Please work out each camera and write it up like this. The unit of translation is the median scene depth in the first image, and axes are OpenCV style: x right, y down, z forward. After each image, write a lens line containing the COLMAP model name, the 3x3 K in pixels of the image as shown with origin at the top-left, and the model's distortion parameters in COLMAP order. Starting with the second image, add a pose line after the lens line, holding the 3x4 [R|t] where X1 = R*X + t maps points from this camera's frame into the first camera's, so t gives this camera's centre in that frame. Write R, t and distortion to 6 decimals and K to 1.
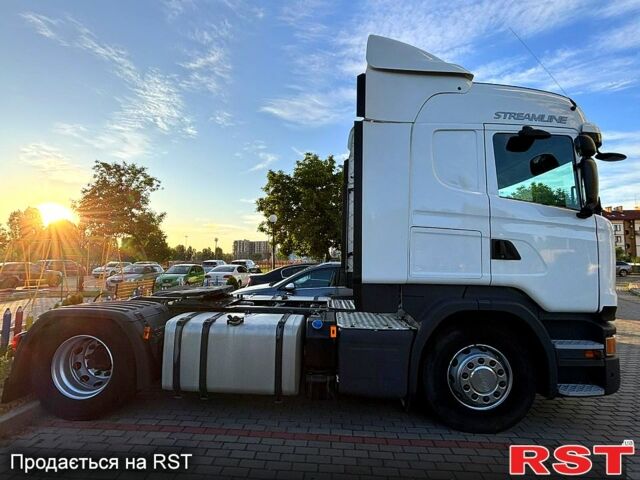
lens RADIAL K [[310.7, 0, 320.0], [0, 310.7, 240.0], [0, 0, 1]] dist [-0.001158, 0.000024]
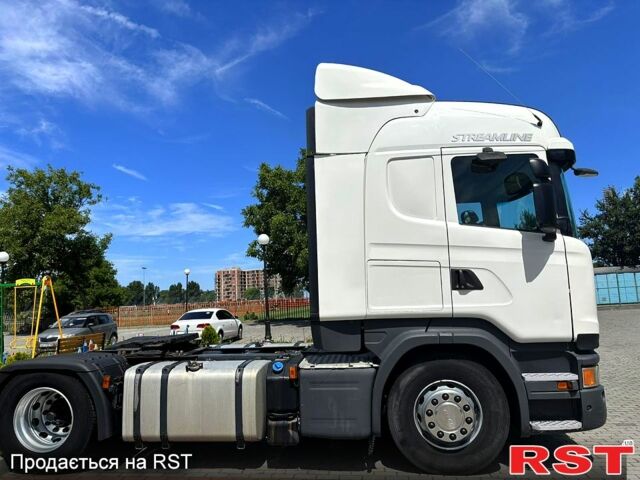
lens RADIAL K [[491.1, 0, 320.0], [0, 491.1, 240.0], [0, 0, 1]] dist [0.037410, -0.000966]
pose [[0.996529, -0.056568, -0.061075, 0.236328], [0.053734, 0.997444, -0.047094, -0.040534], [0.063582, 0.043649, 0.997022, -0.536476]]
